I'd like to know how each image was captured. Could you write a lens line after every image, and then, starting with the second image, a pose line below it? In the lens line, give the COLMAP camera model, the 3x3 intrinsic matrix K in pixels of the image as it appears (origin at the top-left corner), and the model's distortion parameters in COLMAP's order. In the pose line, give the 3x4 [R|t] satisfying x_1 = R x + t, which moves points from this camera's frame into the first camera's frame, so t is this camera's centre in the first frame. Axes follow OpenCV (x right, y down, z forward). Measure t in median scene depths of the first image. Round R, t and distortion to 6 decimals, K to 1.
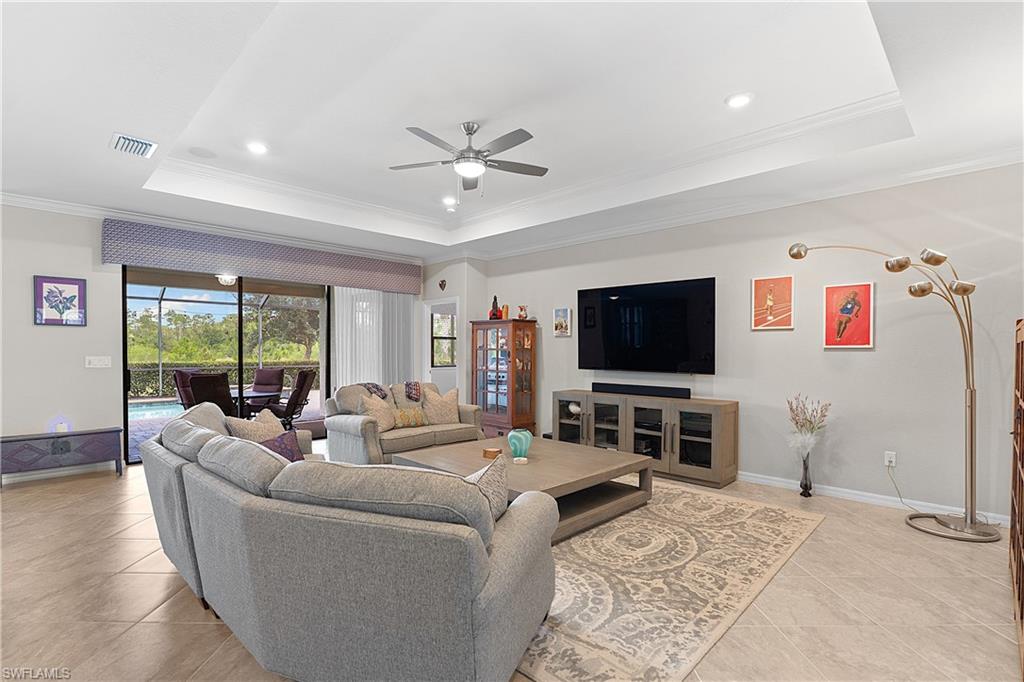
lens RADIAL K [[491.4, 0, 503.3], [0, 491.4, 353.8], [0, 0, 1]] dist [0.000860, 0.000162]
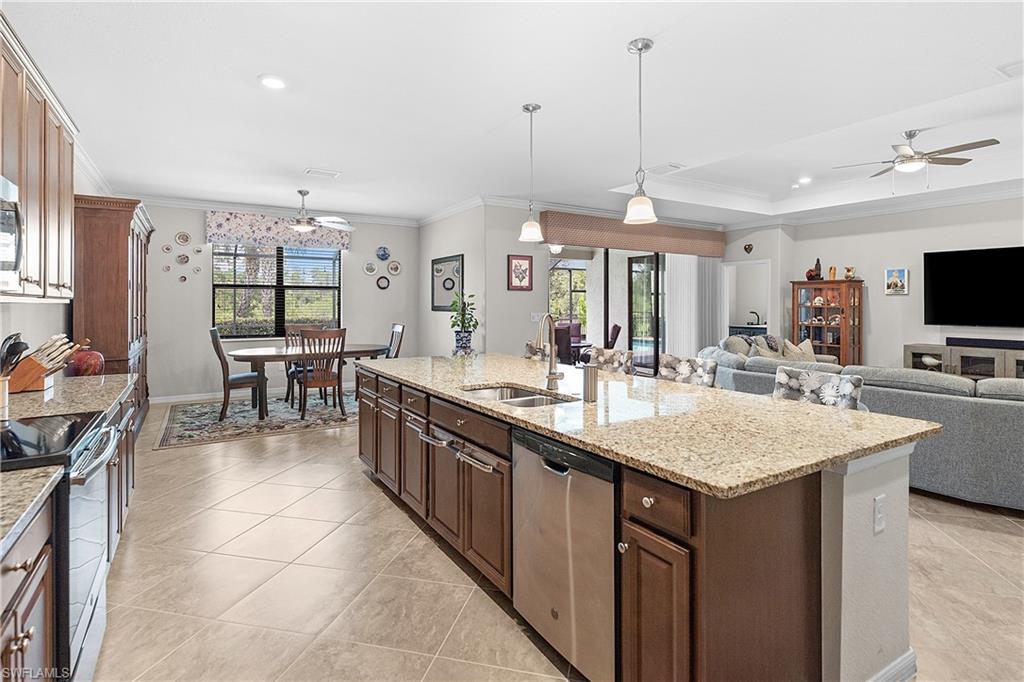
lens RADIAL K [[513.0, 0, 506.0], [0, 513.0, 299.5], [0, 0, 1]] dist [-0.002437, 0.000815]
pose [[0.972634, -0.003811, -0.232313, -0.606407], [-0.000084, 0.999860, -0.016755, -0.007469], [0.232345, 0.016316, 0.972497, -0.405371]]
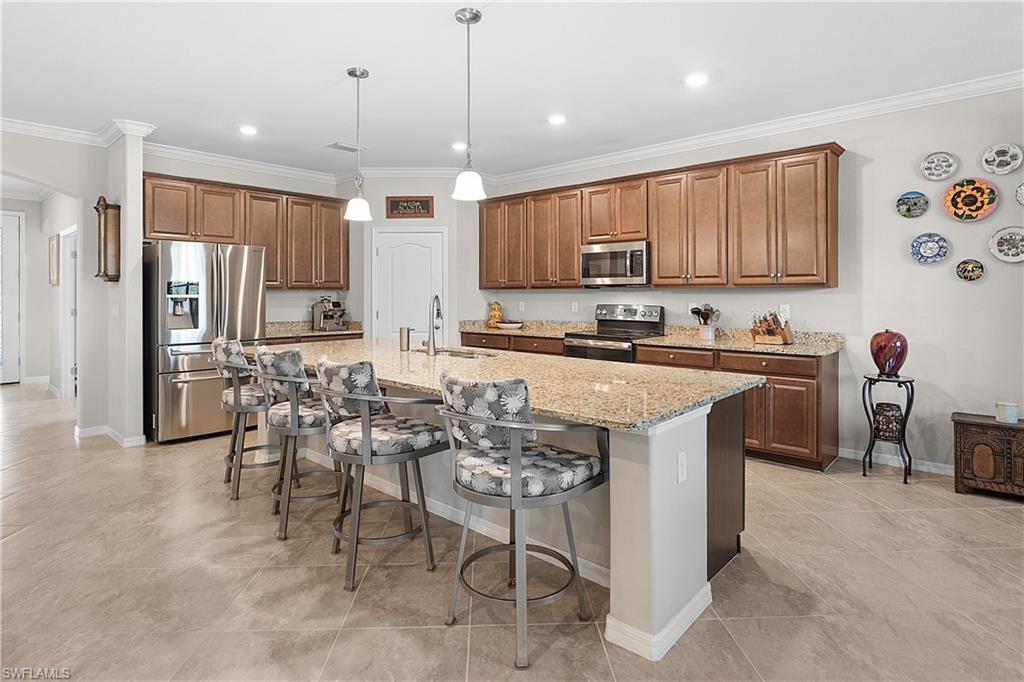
lens RADIAL K [[541.9, 0, 513.7], [0, 541.9, 293.5], [0, 0, 1]] dist [-0.006085, -0.001404]
pose [[-0.998600, 0.000105, -0.052899, -0.759543], [-0.000330, 0.999966, 0.008214, -0.010630], [0.052898, 0.008220, -0.998566, 0.901121]]
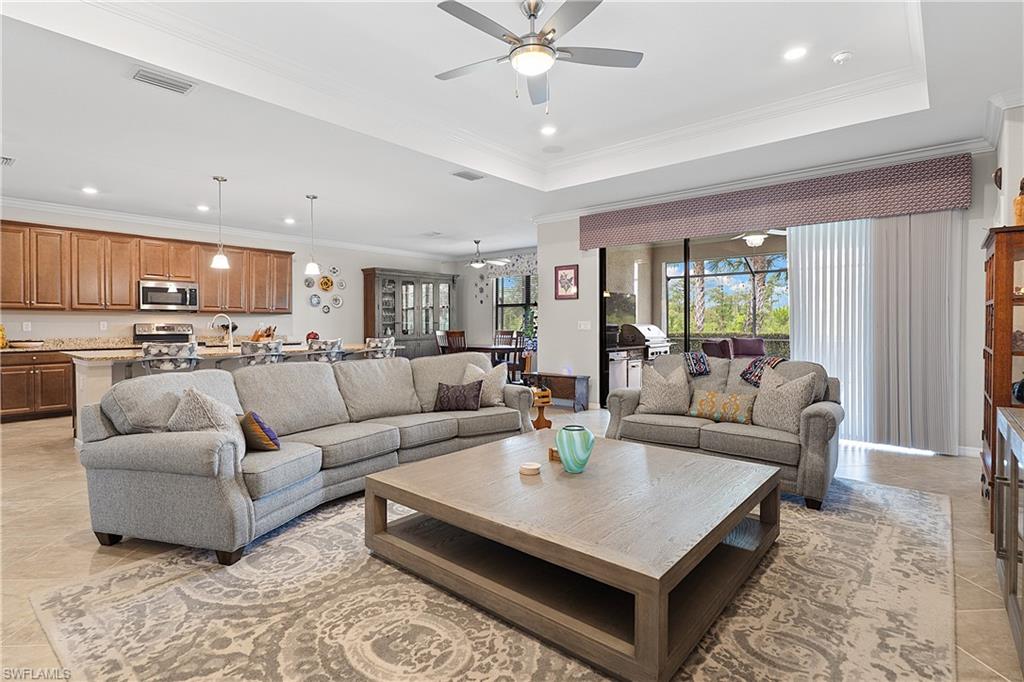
lens RADIAL K [[505.9, 0, 498.2], [0, 505.9, 329.3], [0, 0, 1]] dist [0.002747, -0.000229]
pose [[0.063111, 0.007845, -0.997976, 0.552868], [-0.007034, 0.999948, 0.007415, 0.020457], [0.997982, 0.006552, 0.063163, 0.713146]]
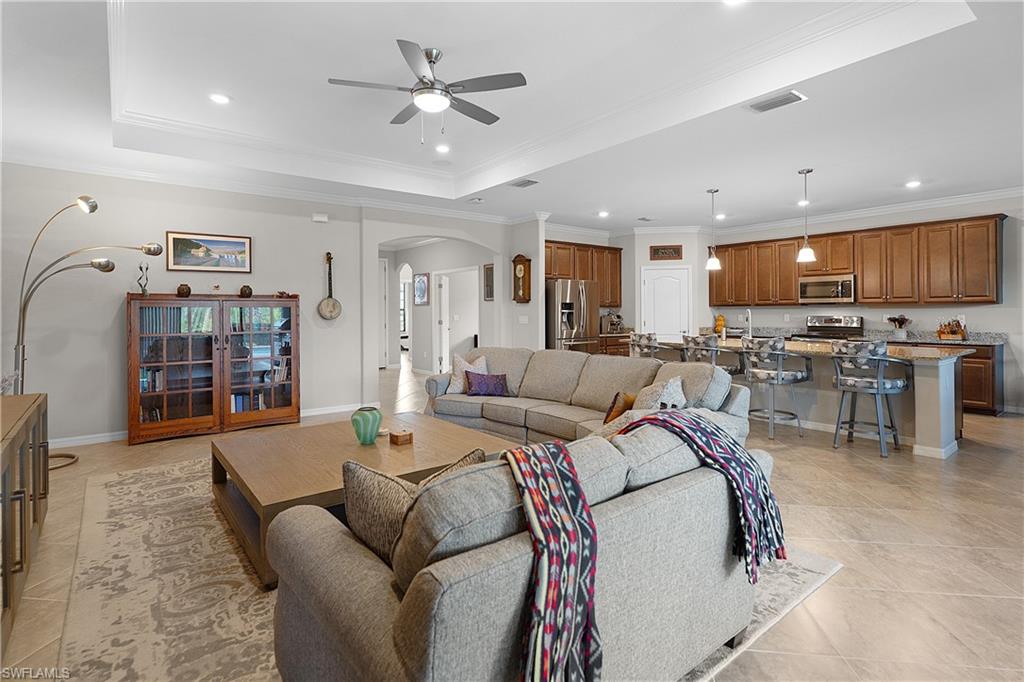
lens RADIAL K [[502.5, 0, 513.2], [0, 502.5, 311.5], [0, 0, 1]] dist [0.003733, 0.000034]
pose [[-0.993154, 0.002707, 0.116778, -0.244171], [0.003649, 0.999963, 0.007848, -0.008507], [-0.116753, 0.008221, -0.993127, 1.472938]]
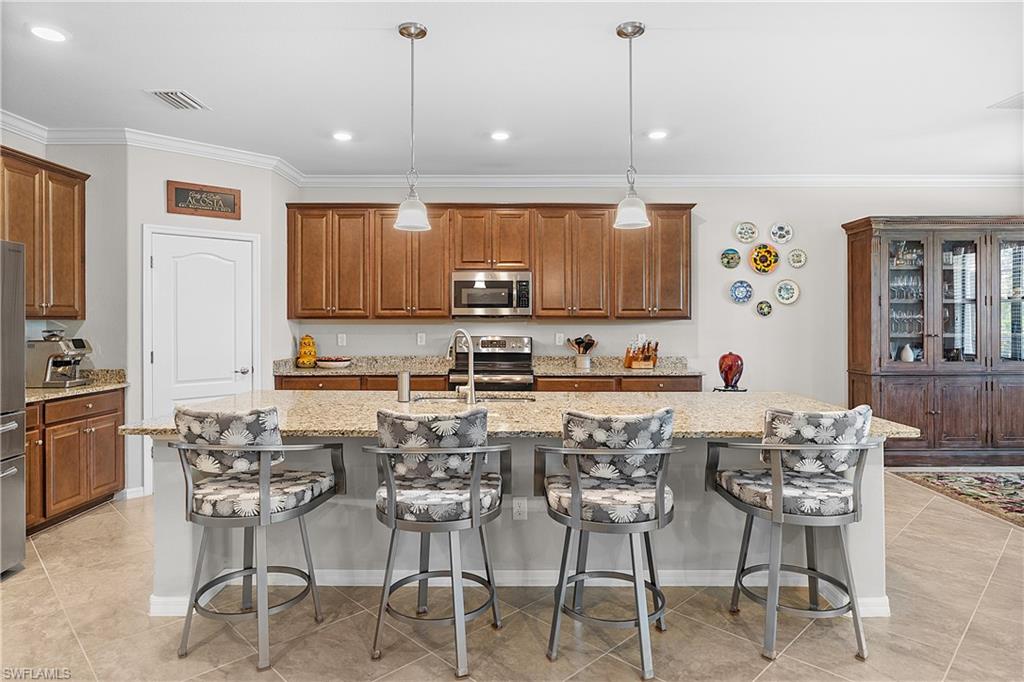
lens RADIAL K [[590.7, 0, 518.2], [0, 590.7, 320.4], [0, 0, 1]] dist [-0.005222, 0.001226]
pose [[-0.704206, -0.001062, -0.709994, -0.254058], [-0.007150, 0.999959, 0.005597, -0.016597], [0.709959, 0.009018, -0.704185, 0.656711]]
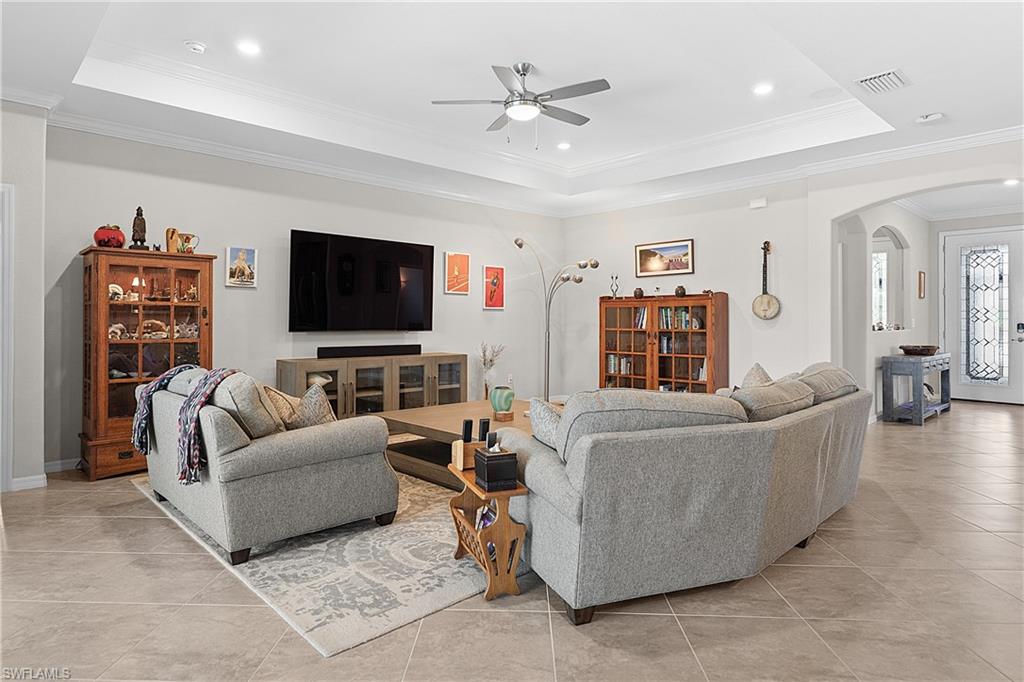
lens RADIAL K [[577.2, 0, 493.8], [0, 577.2, 315.1], [0, 0, 1]] dist [-0.031846, 0.000552]
pose [[0.038354, 0.003432, 0.999258, -0.905284], [0.005571, 0.999978, -0.003648, 0.012014], [-0.999249, 0.005707, 0.038334, 0.804310]]
